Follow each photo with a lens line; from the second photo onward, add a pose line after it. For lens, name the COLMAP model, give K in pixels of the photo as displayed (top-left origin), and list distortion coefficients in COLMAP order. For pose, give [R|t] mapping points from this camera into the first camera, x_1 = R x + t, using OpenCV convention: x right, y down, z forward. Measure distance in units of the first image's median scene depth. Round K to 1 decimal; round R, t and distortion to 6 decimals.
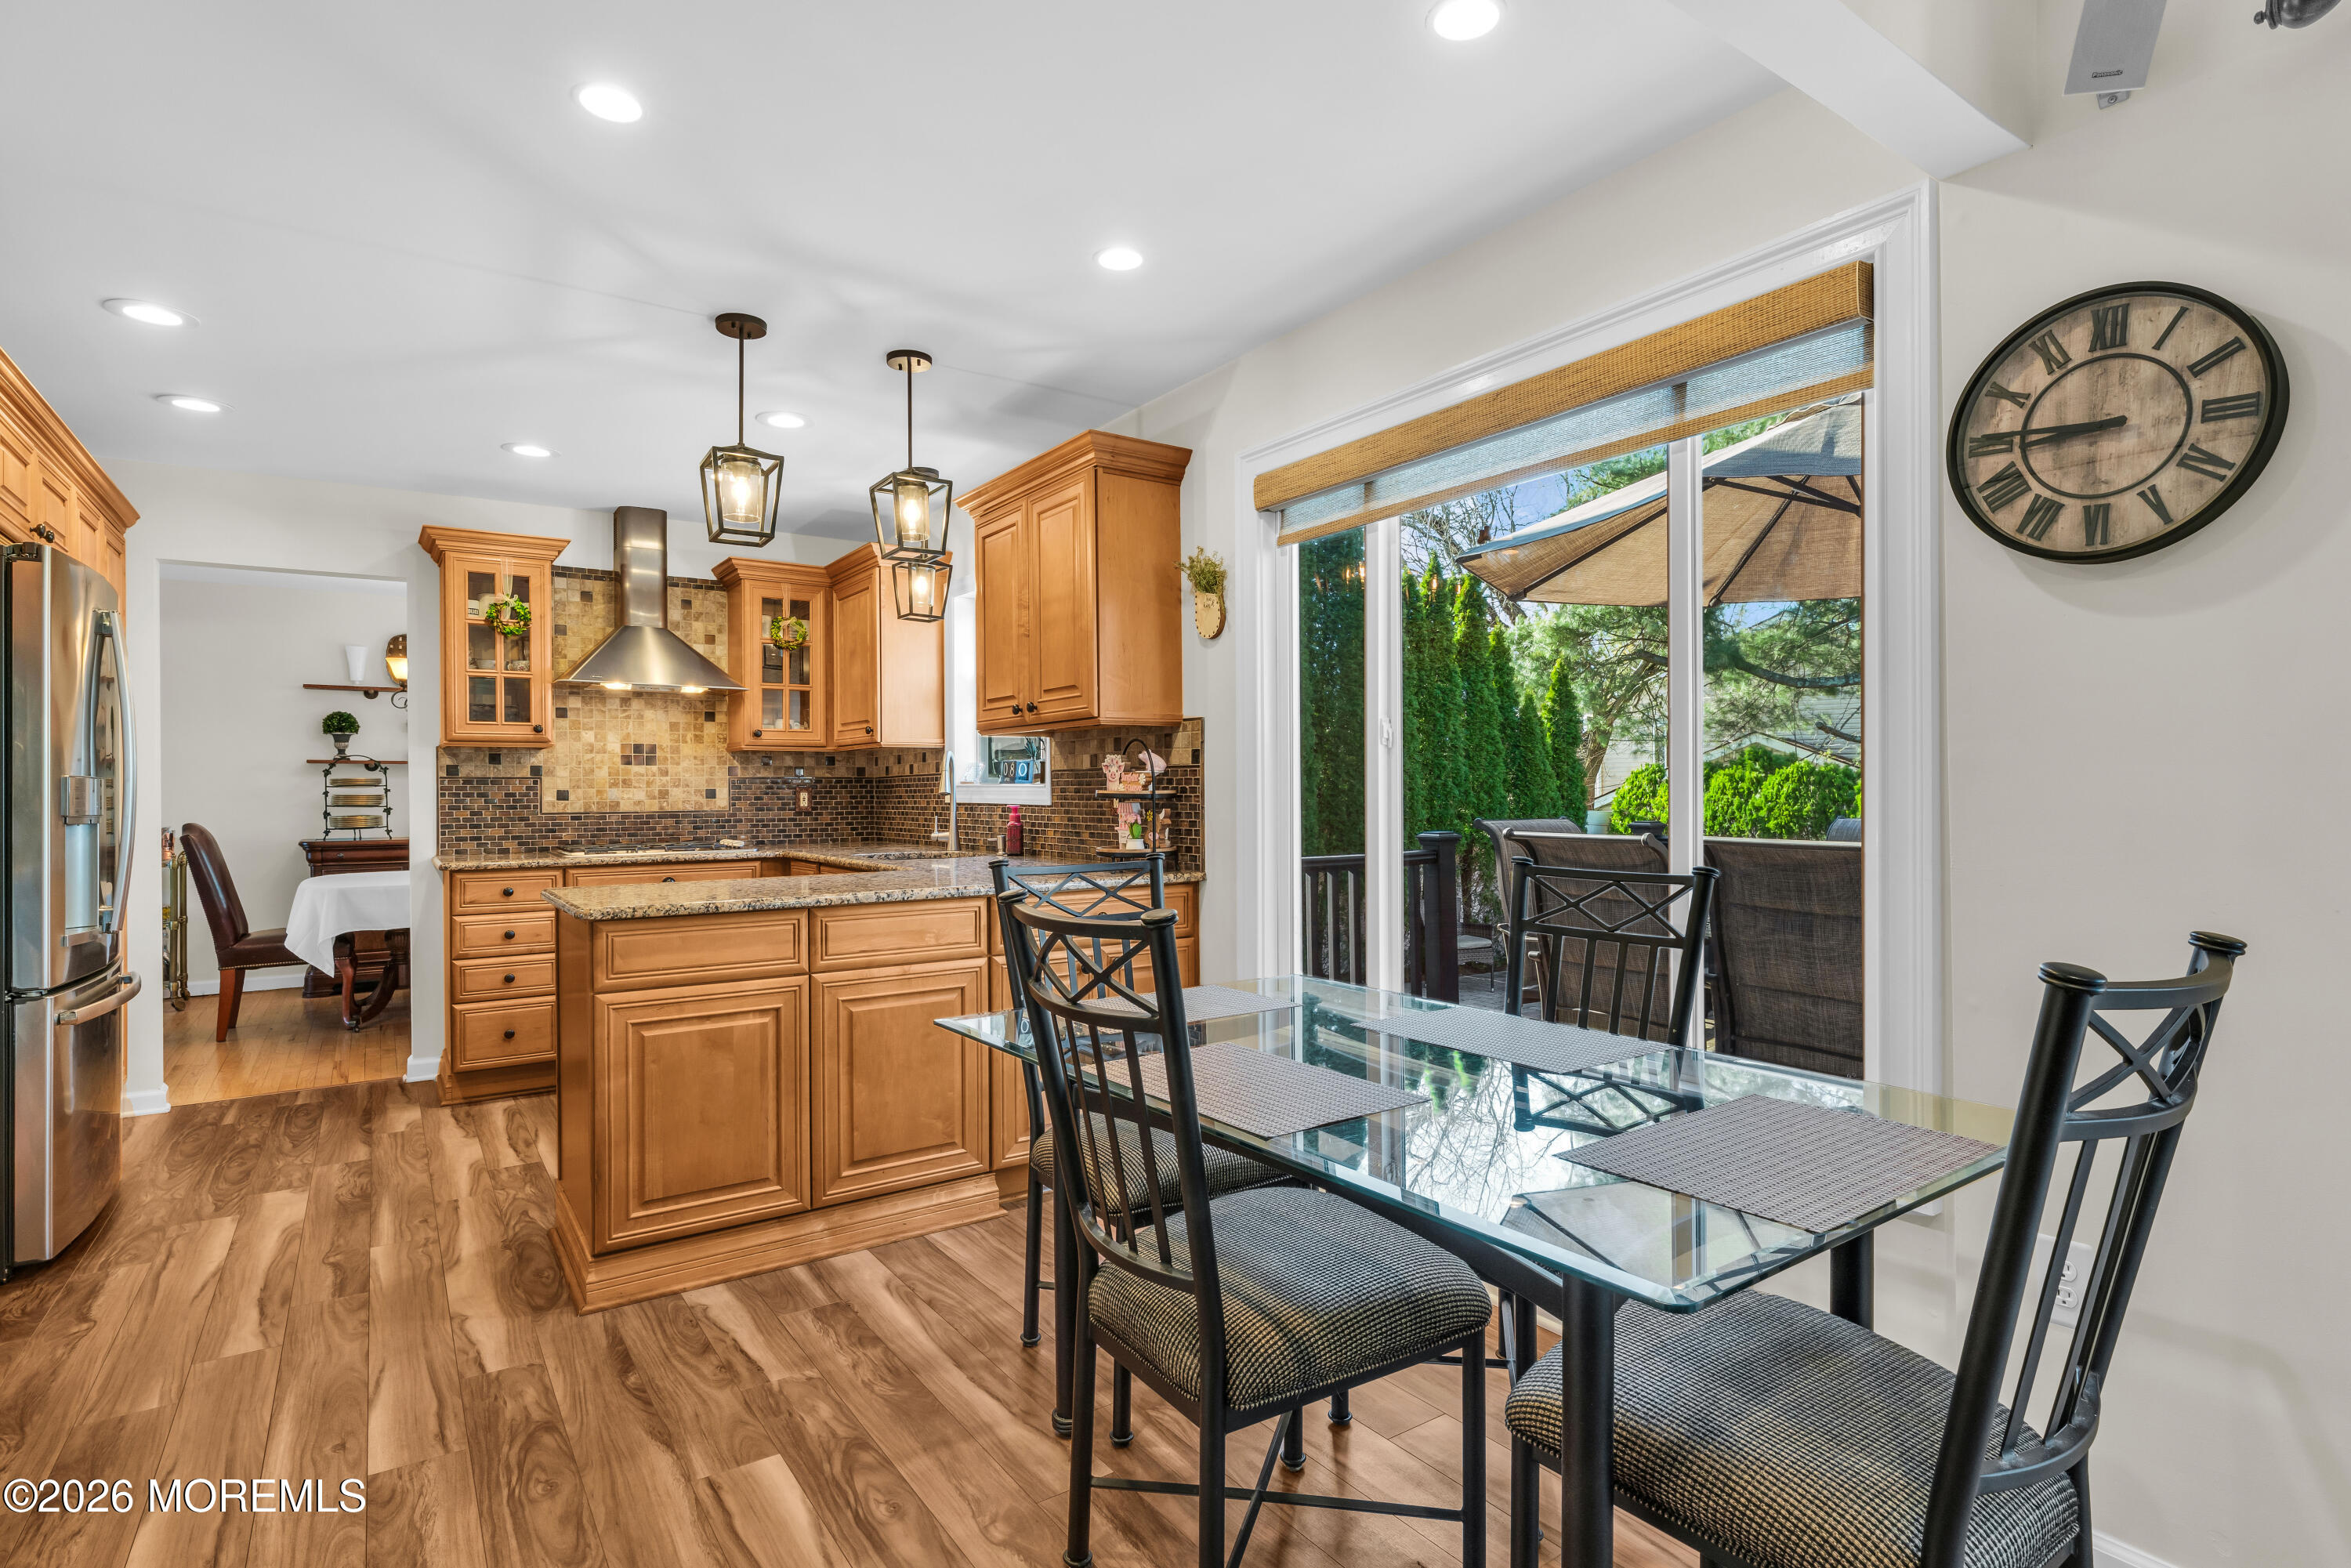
lens RADIAL K [[1136.2, 0, 1171.1], [0, 1136.2, 793.9], [0, 0, 1]] dist [0.003609, 0.001197]
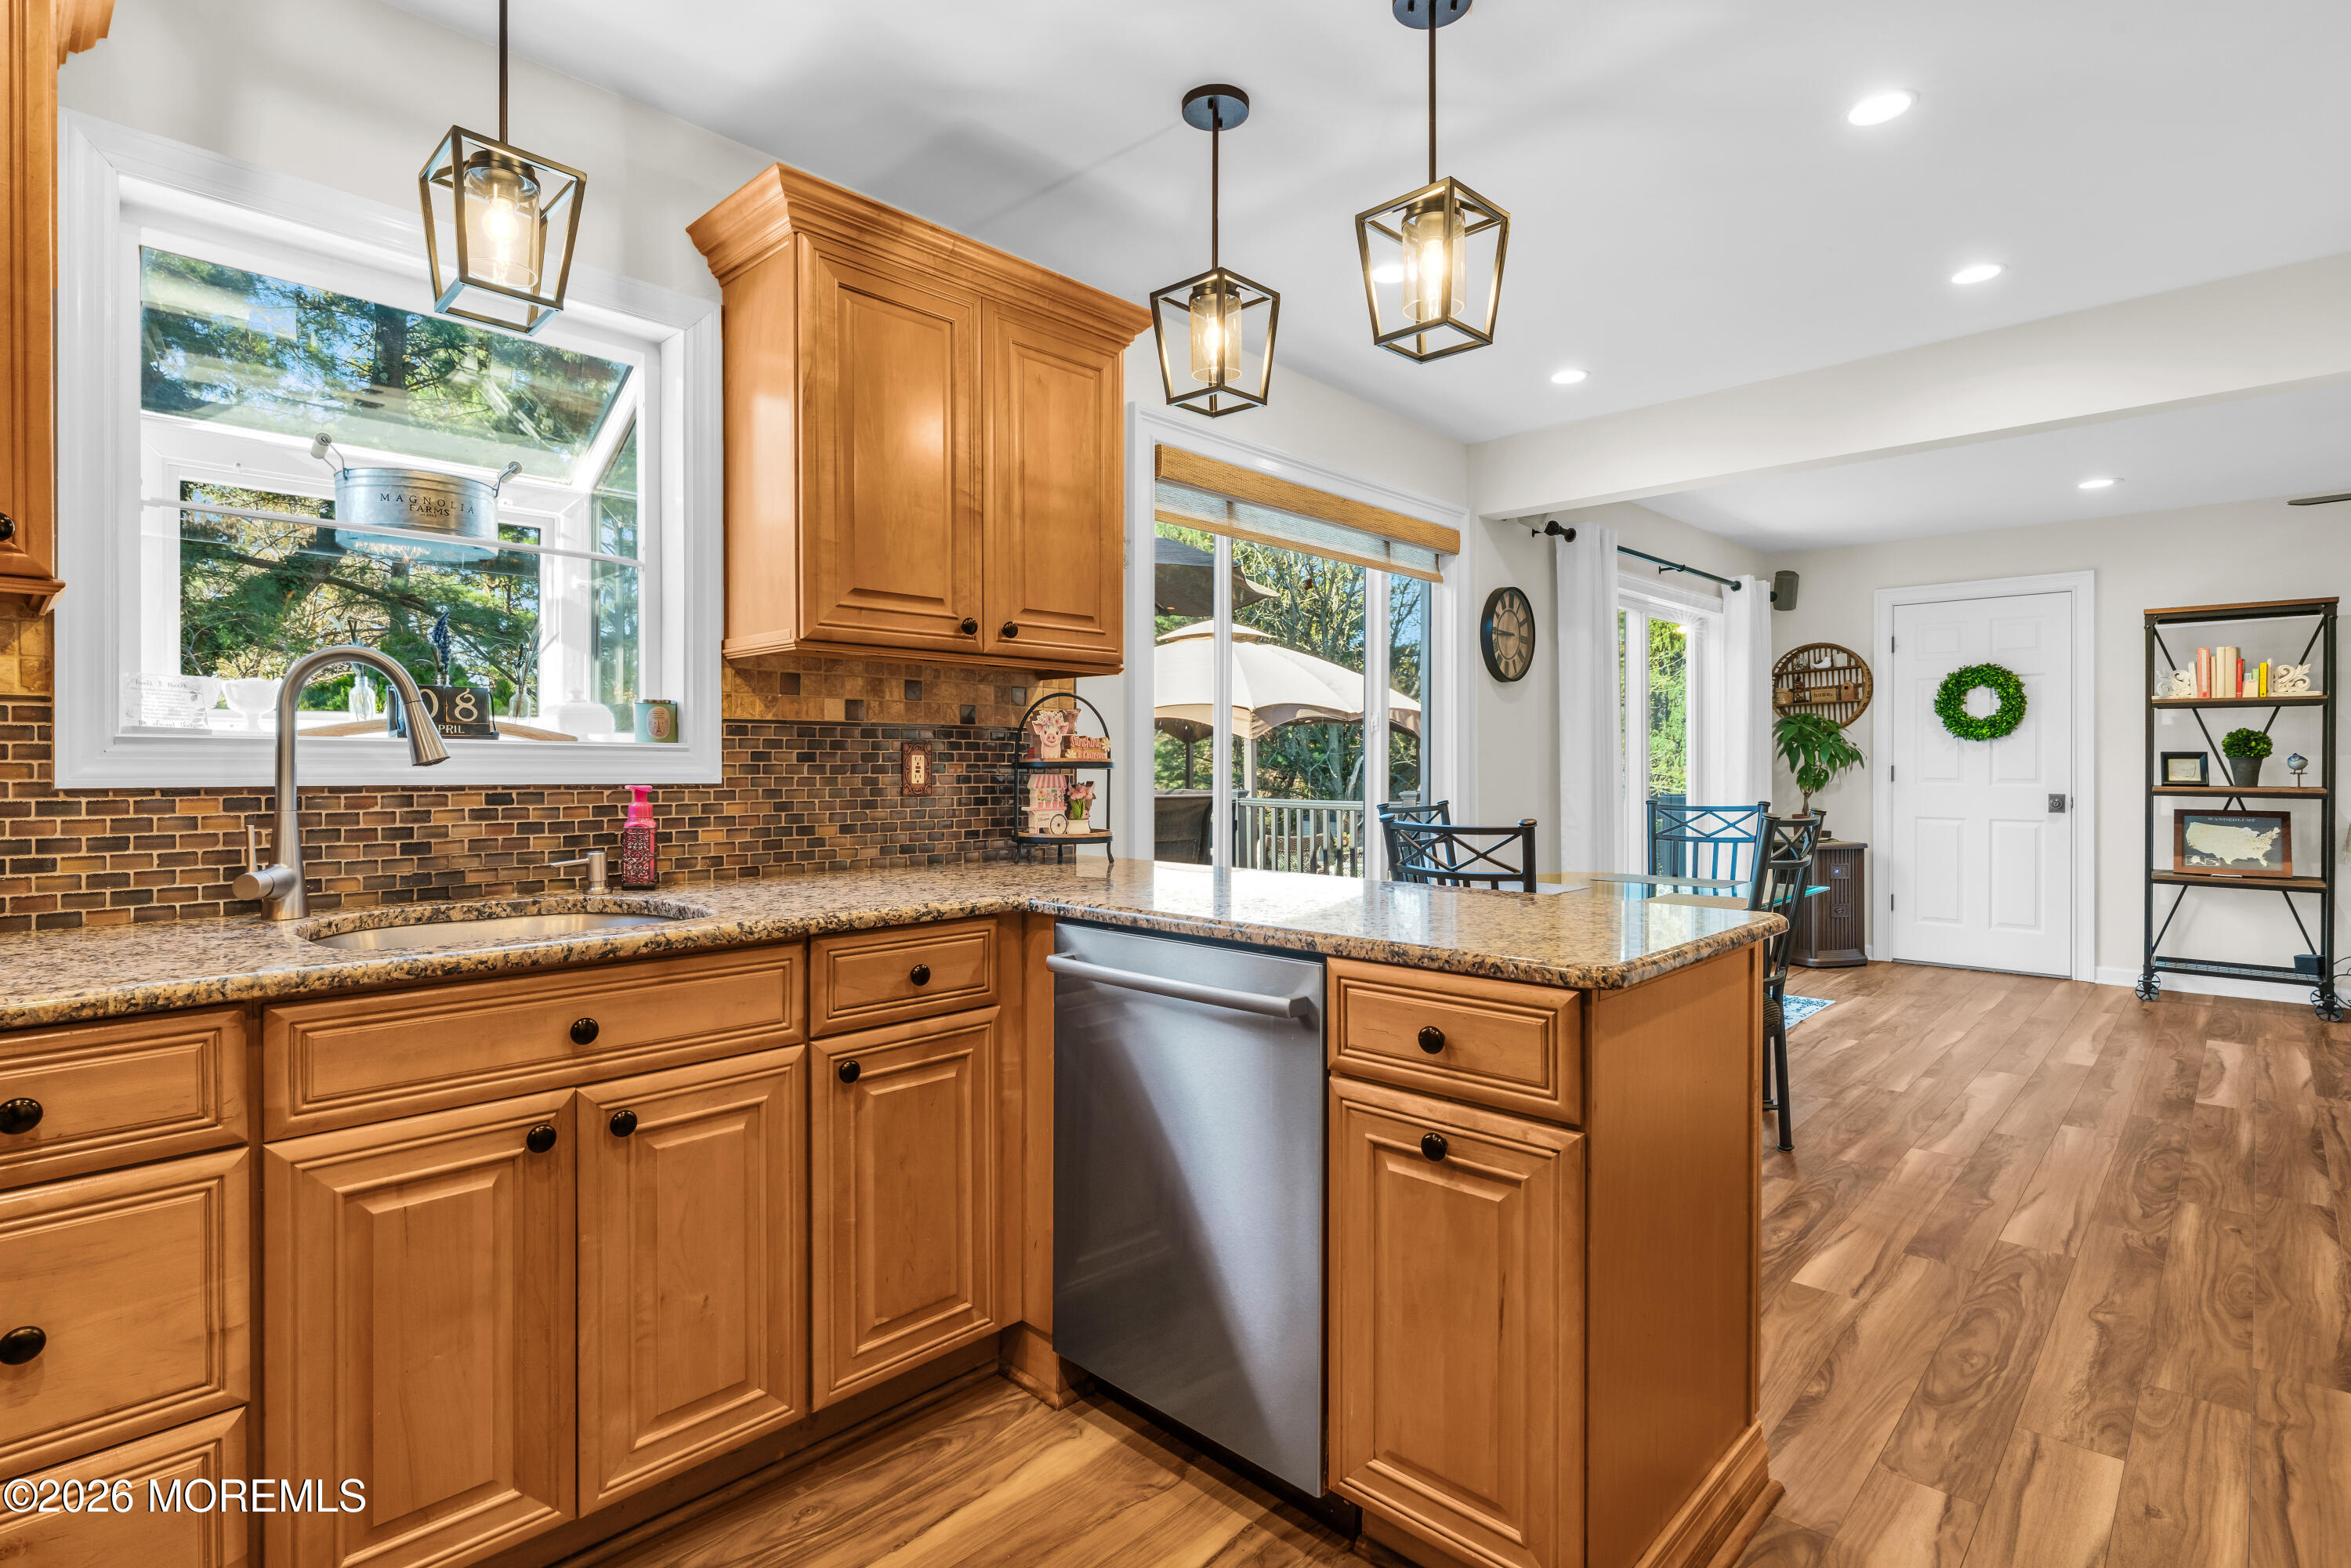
lens RADIAL K [[1136.2, 0, 1179.4], [0, 1136.2, 768.4], [0, 0, 1]] dist [0.003609, 0.001197]
pose [[-0.196464, 0.006827, 0.980487, -1.387932], [0.006988, 0.999960, -0.005562, 0.014380], [-0.980486, 0.005759, -0.196504, 1.825827]]
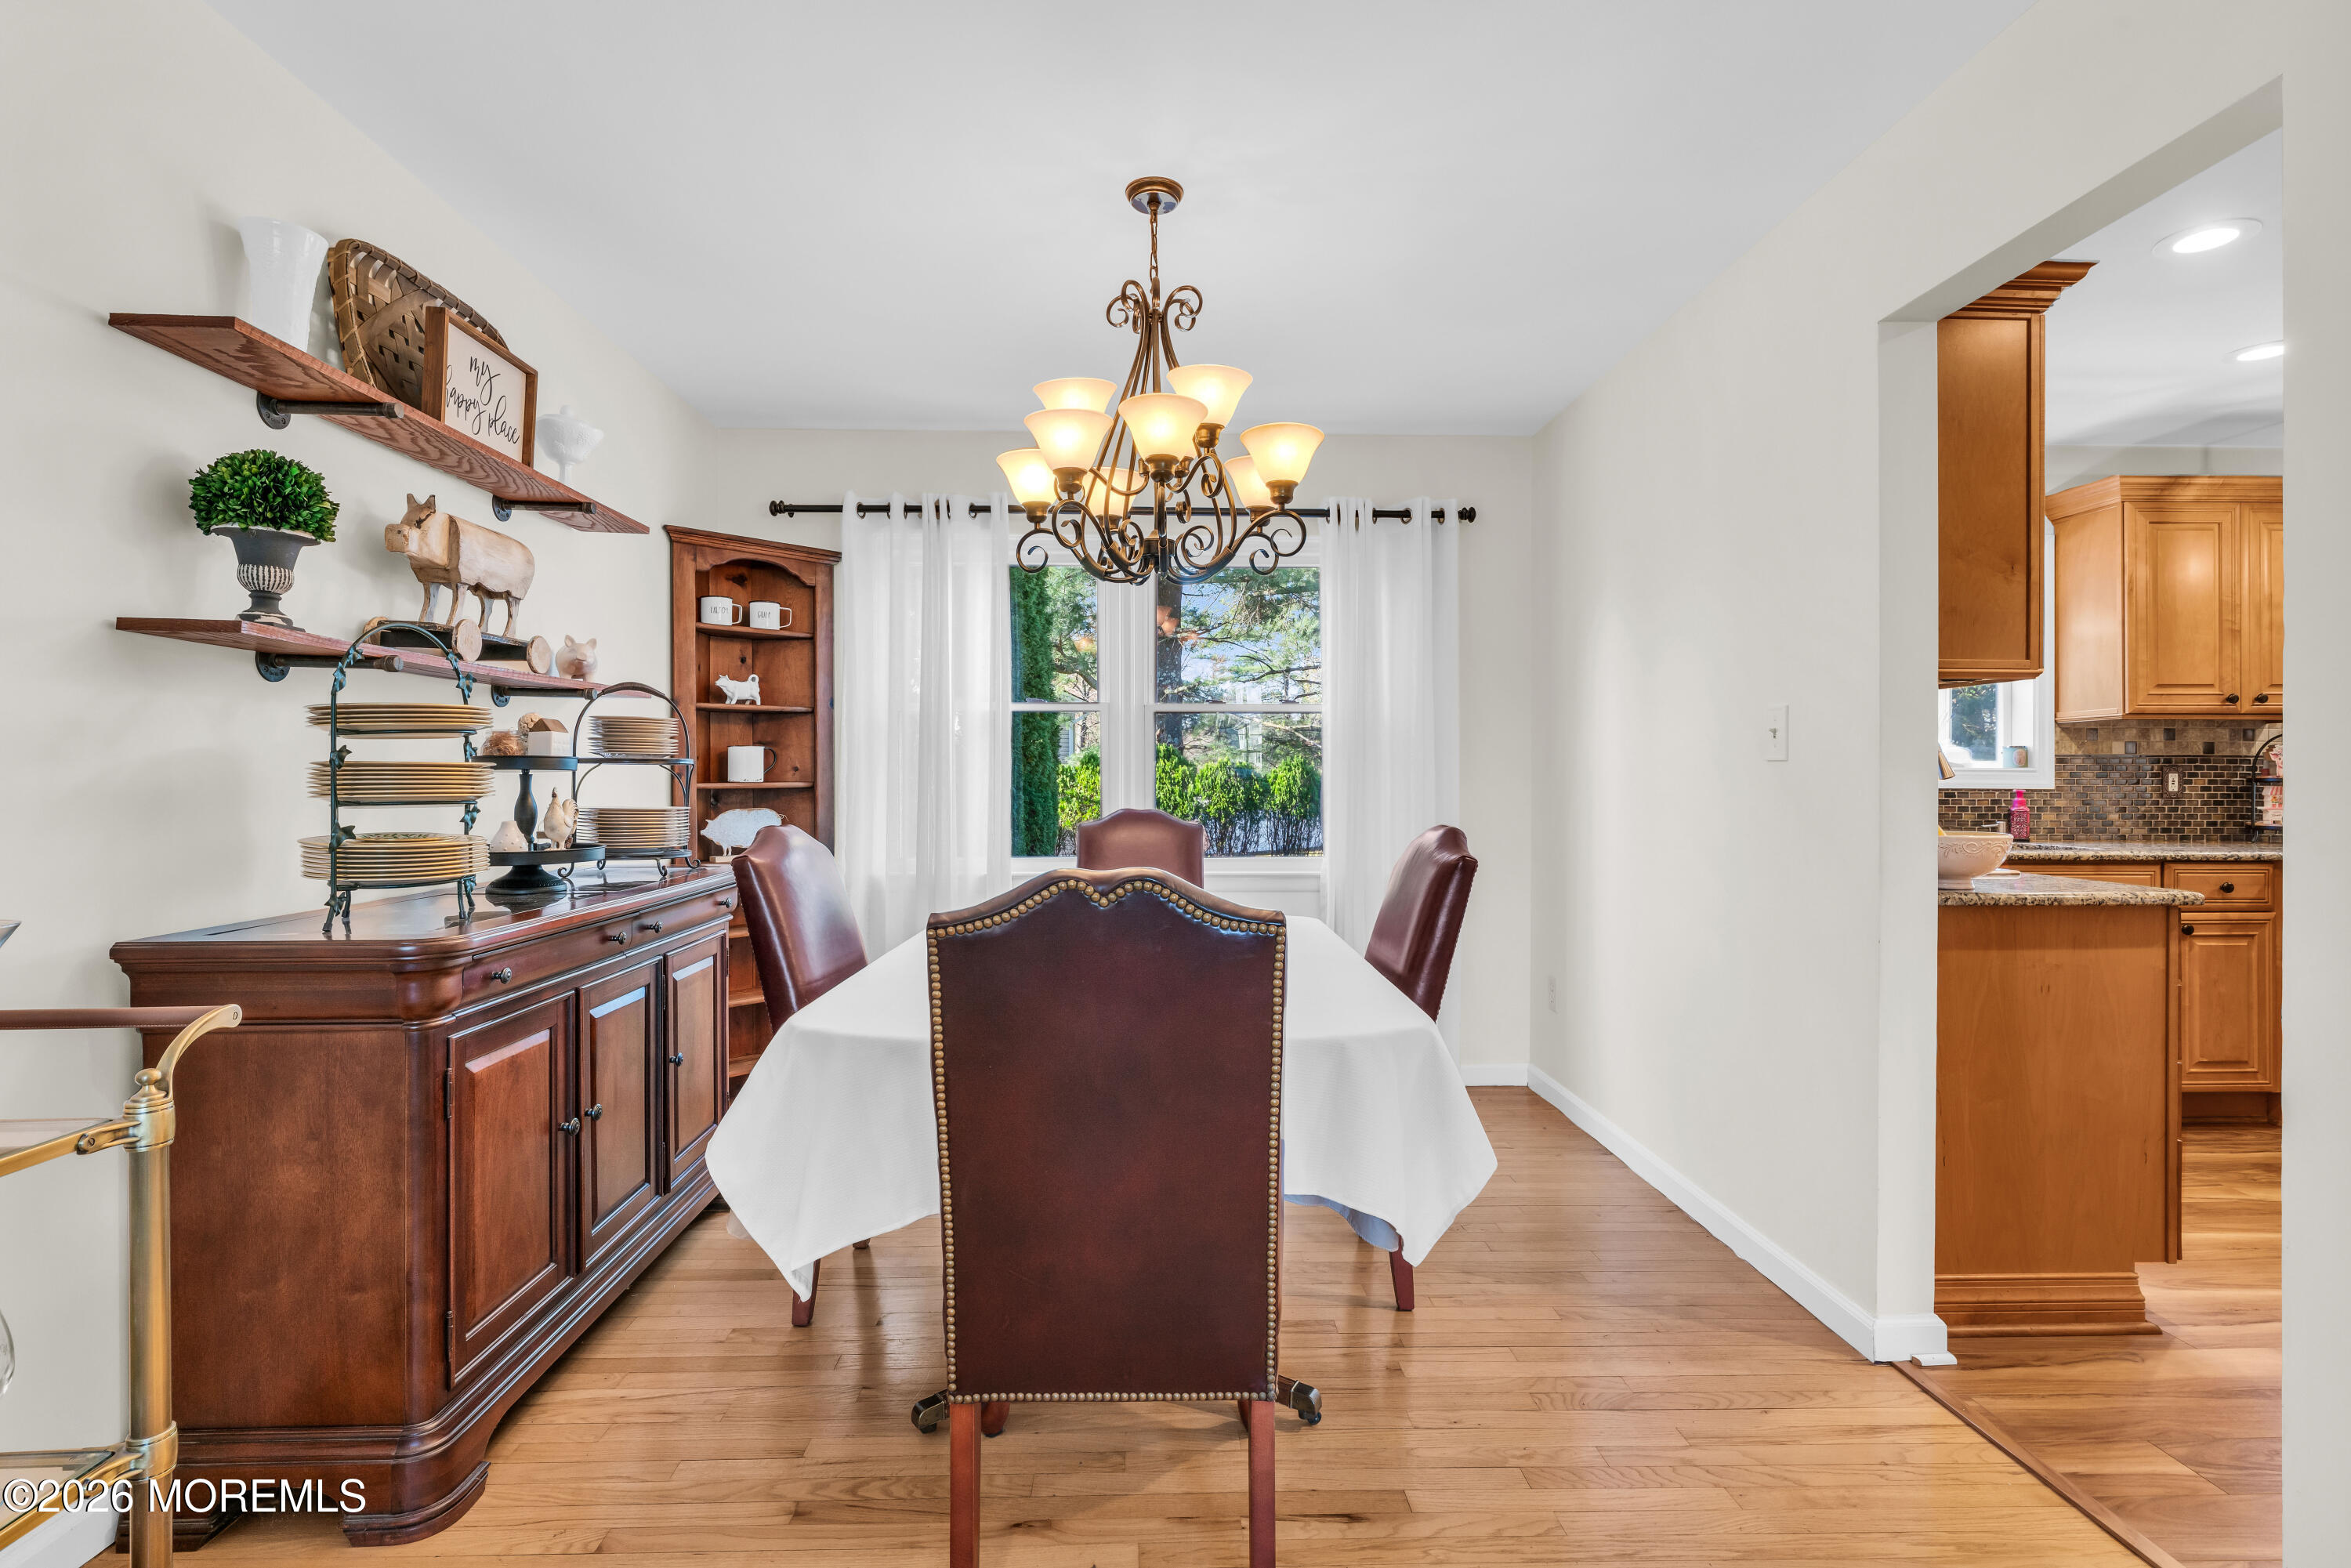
lens RADIAL K [[1136.2, 0, 1173.6], [0, 1136.2, 778.9], [0, 0, 1]] dist [0.003609, 0.001197]
pose [[0.542558, 0.010755, 0.839950, -2.845328], [-0.002126, 0.999932, -0.011430, 0.028039], [-0.840016, 0.004416, 0.542544, 2.268342]]
